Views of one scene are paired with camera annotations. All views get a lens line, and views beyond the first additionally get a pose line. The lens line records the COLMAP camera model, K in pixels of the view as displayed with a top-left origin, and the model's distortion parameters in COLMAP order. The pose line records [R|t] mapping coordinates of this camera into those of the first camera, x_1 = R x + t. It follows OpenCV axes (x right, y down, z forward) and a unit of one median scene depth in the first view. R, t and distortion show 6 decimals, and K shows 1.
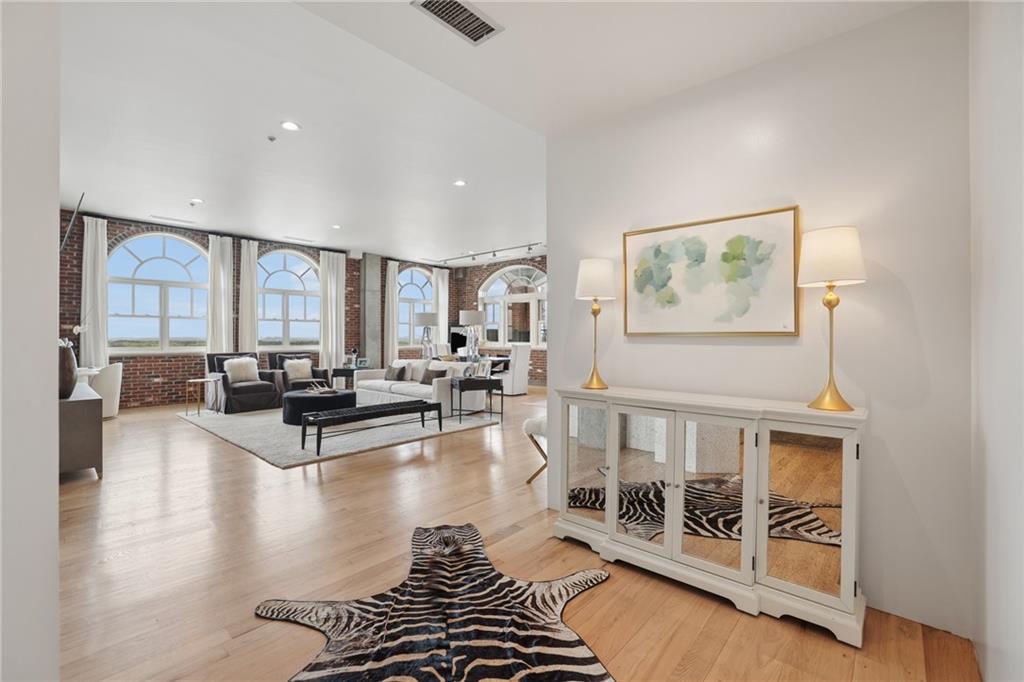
lens RADIAL K [[442.2, 0, 497.4], [0, 442.2, 333.4], [0, 0, 1]] dist [-0.014458, 0.001213]
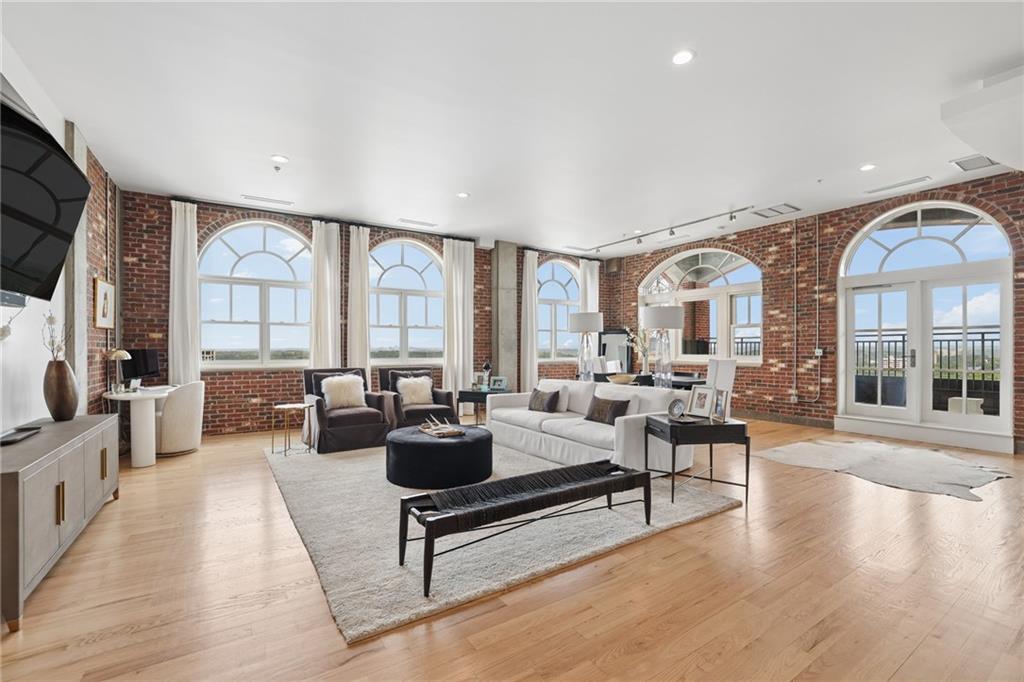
lens RADIAL K [[442.2, 0, 503.8], [0, 442.2, 344.7], [0, 0, 1]] dist [-0.014458, 0.001213]
pose [[0.966520, -0.001968, -0.256582, -0.112656], [0.002301, 0.999997, 0.000998, 0.002316], [0.256579, -0.001555, 0.966522, 0.311628]]
